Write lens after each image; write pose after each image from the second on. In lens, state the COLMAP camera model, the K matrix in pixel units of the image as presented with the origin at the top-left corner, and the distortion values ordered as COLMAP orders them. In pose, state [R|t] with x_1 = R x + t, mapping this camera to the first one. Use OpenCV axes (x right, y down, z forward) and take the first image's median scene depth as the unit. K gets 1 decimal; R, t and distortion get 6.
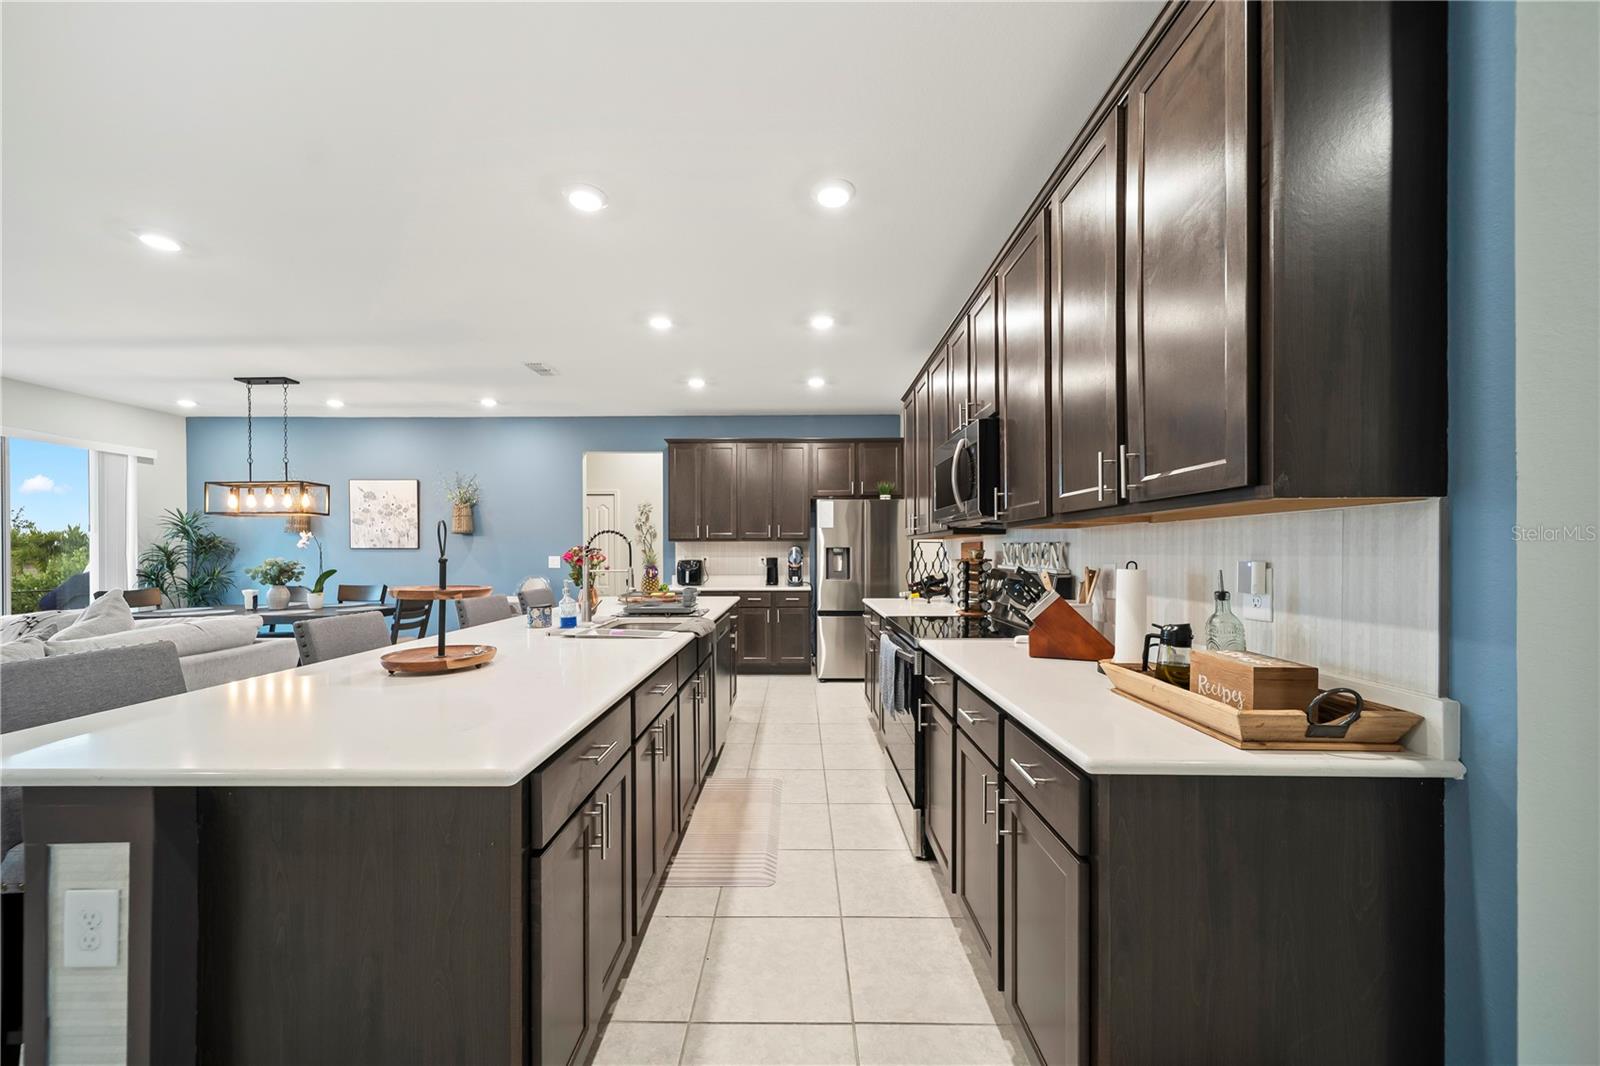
lens RADIAL K [[570.4, 0, 801.7], [0, 570.4, 554.2], [0, 0, 1]] dist [0.004330, -0.000109]
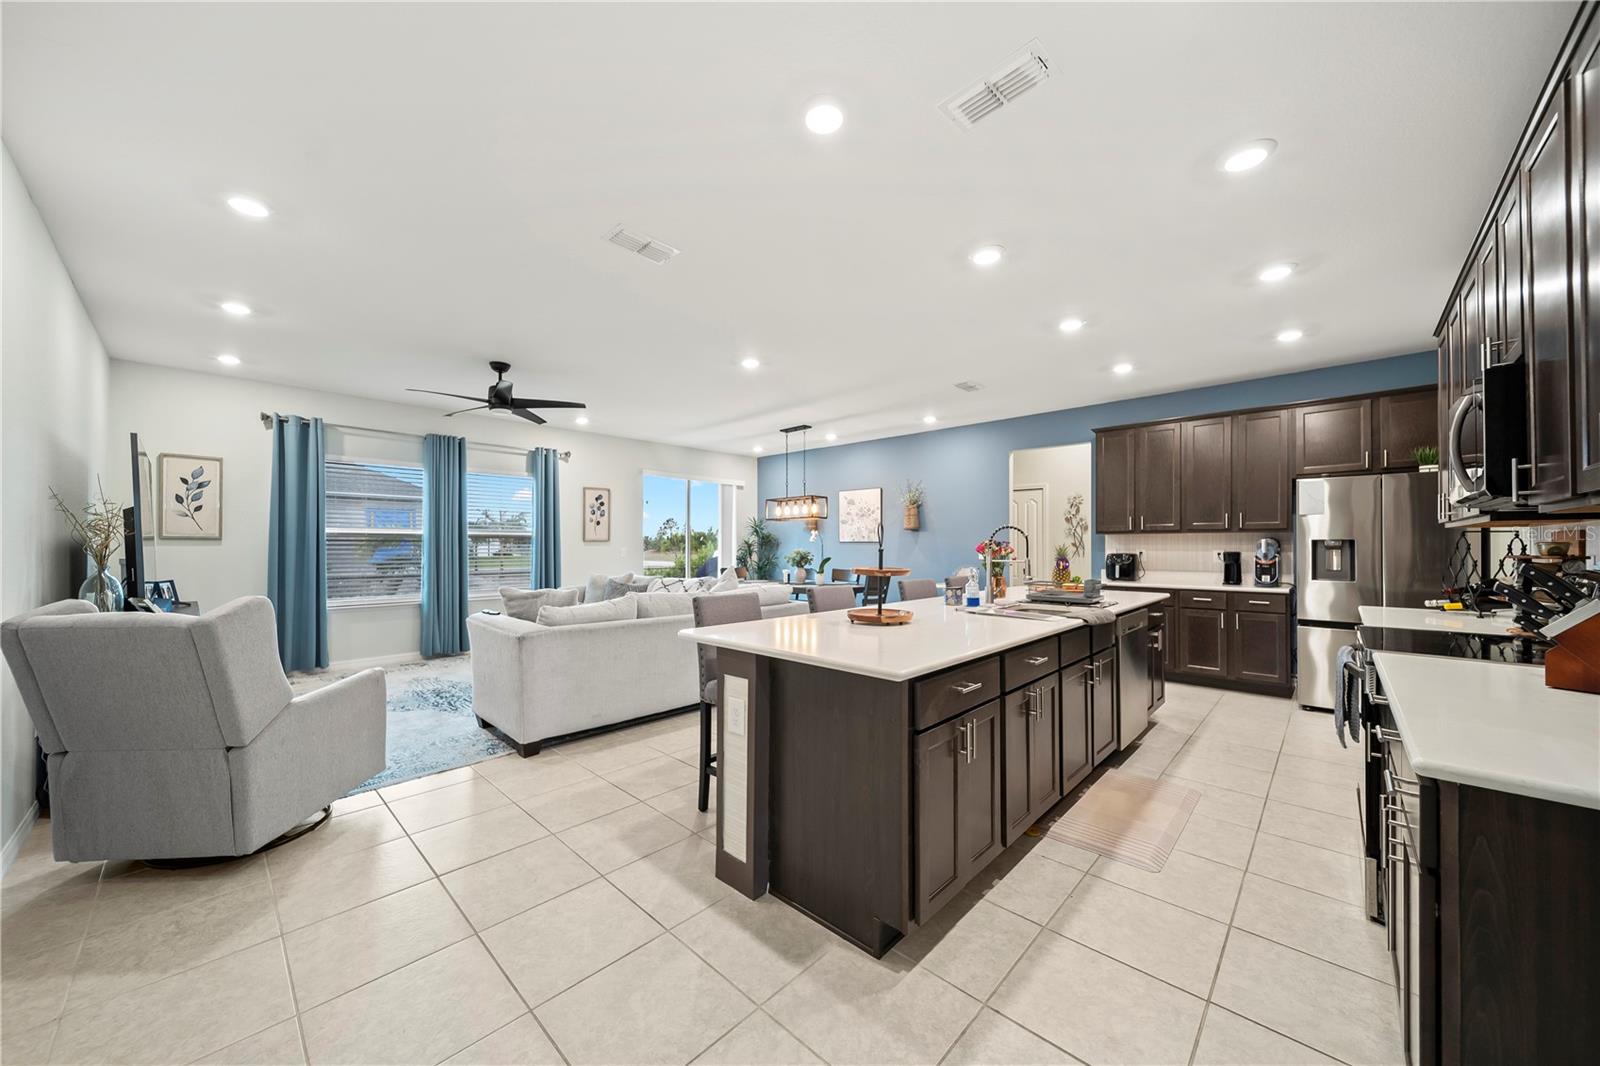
lens RADIAL K [[574.6, 0, 783.0], [0, 574.6, 545.0], [0, 0, 1]] dist [-0.000337, -0.000235]
pose [[0.716847, 0.001716, -0.697229, 0.071952], [-0.004474, 0.999988, -0.002139, 0.000668], [0.697216, 0.004653, 0.716846, -0.077109]]
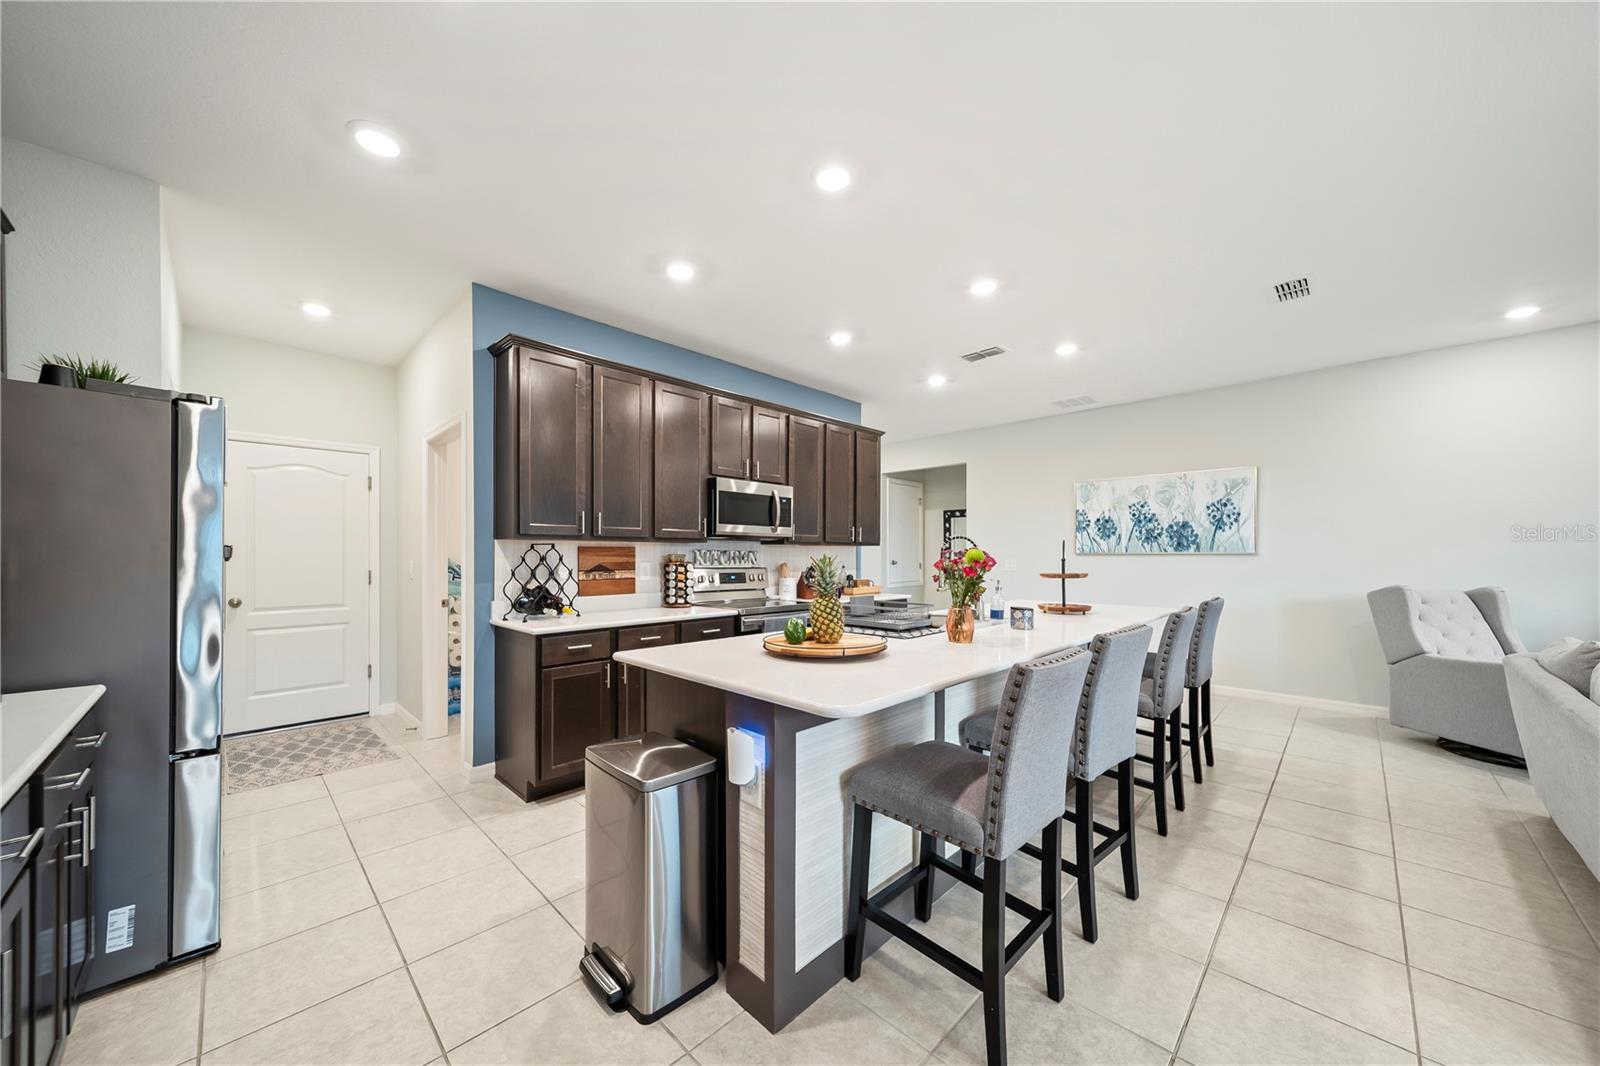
lens RADIAL K [[572.7, 0, 793.6], [0, 572.7, 556.9], [0, 0, 1]] dist [0.009273, 0.000136]
pose [[-0.707811, -0.000468, 0.706401, -0.436696], [0.002805, 0.999990, 0.003473, -0.003153], [-0.706396, 0.004439, -0.707803, 0.986630]]
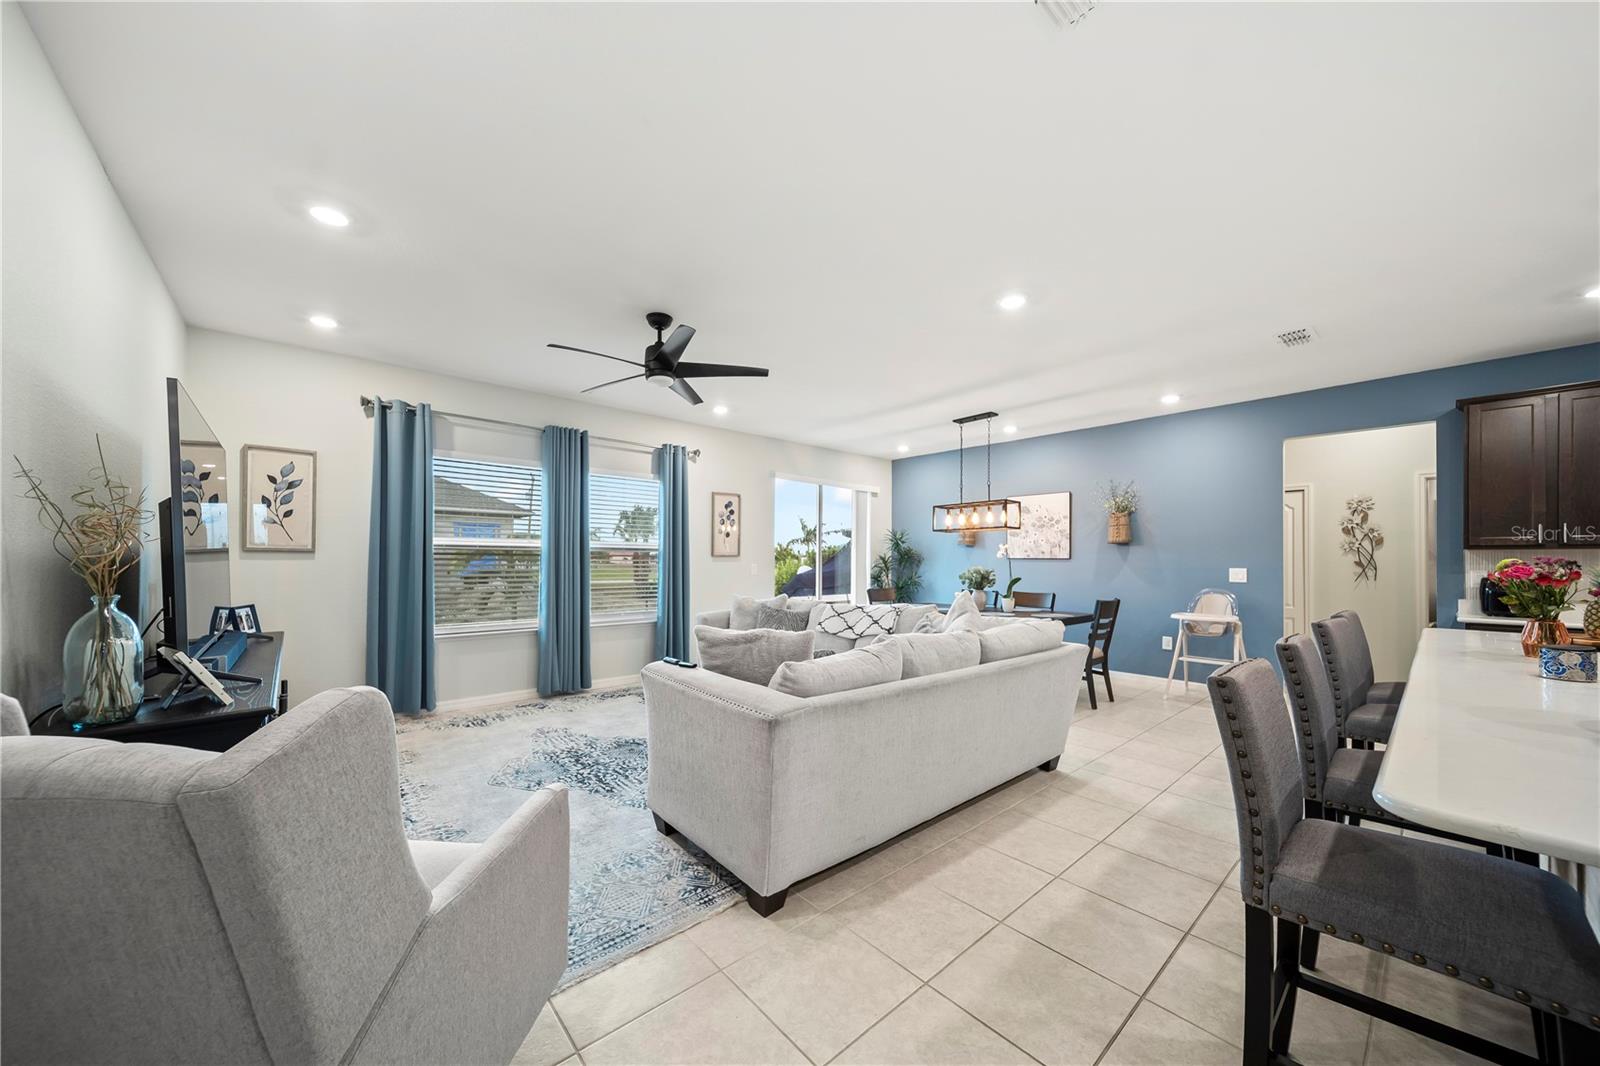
lens RADIAL K [[565.7, 0, 781.2], [0, 565.7, 559.4], [0, 0, 1]] dist [0.001287, 0.000048]
pose [[0.646914, 0.003897, -0.762553, -0.266016], [-0.009847, 0.999946, -0.003243, -0.000377], [0.762500, 0.009607, 0.646917, -0.058141]]
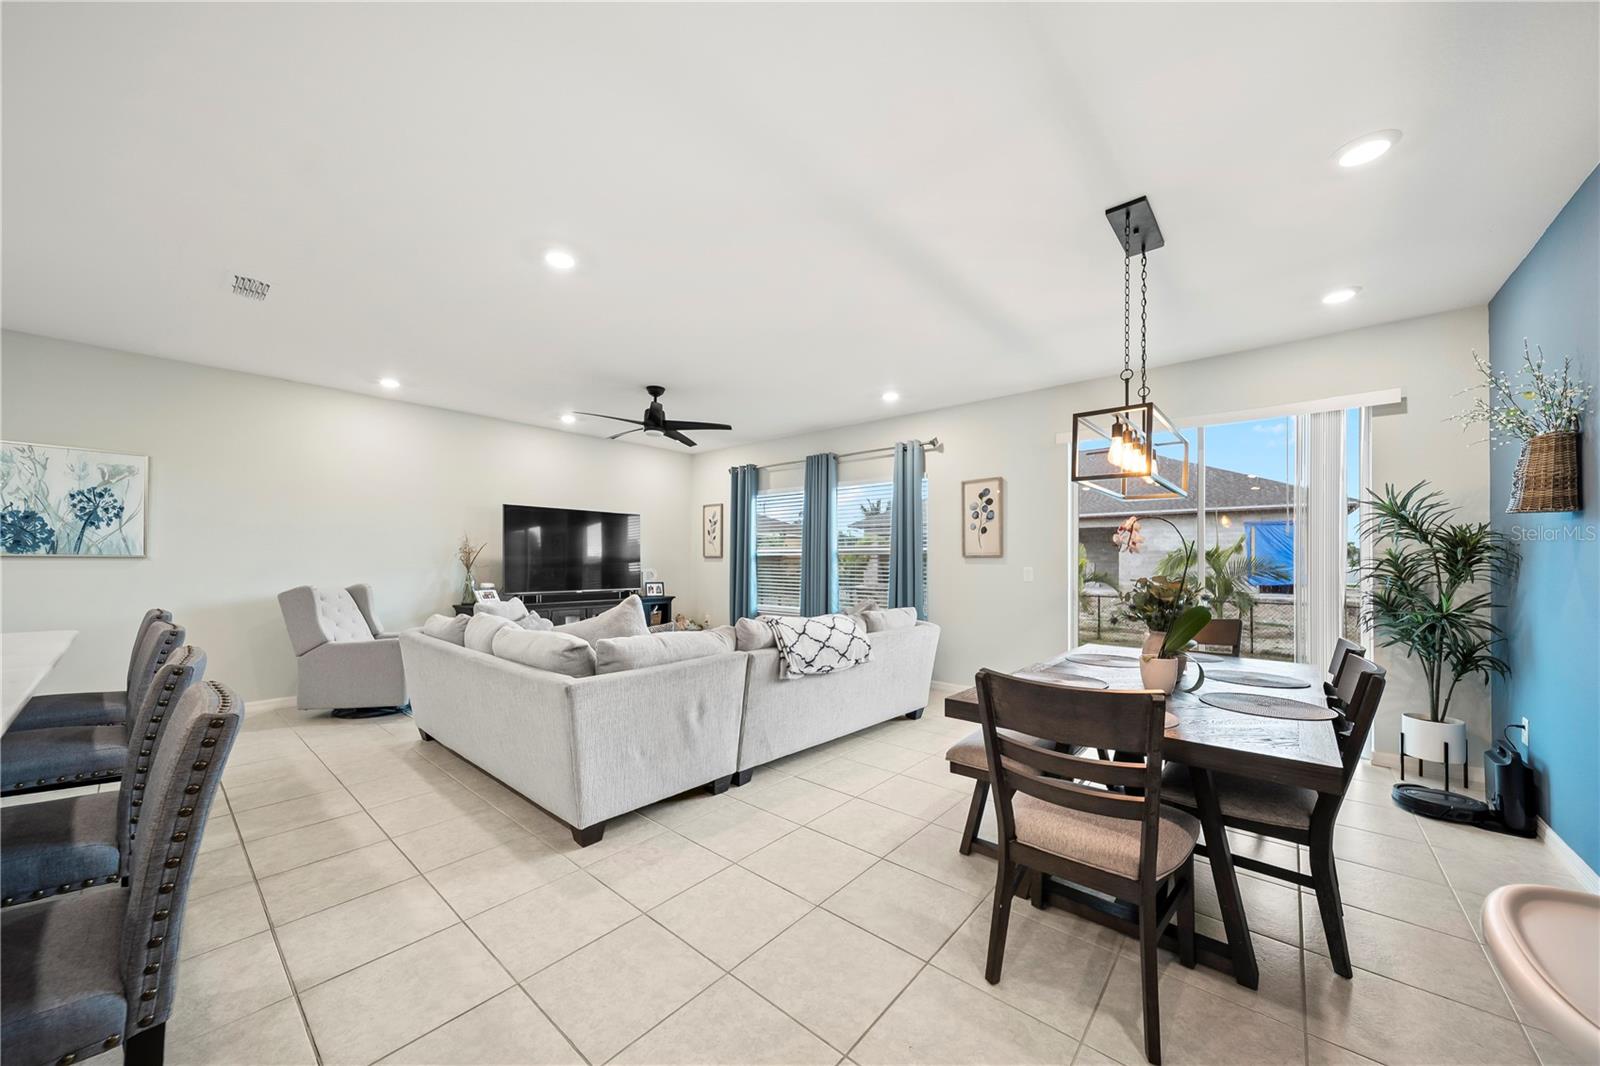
lens RADIAL K [[563.3, 0, 799.1], [0, 563.3, 547.5], [0, 0, 1]] dist [0.001018, -0.000116]
pose [[-0.653077, -0.018617, -0.757063, -0.313487], [-0.005126, 0.999784, -0.020163, -0.004516], [0.757274, -0.009287, -0.653031, 0.995284]]
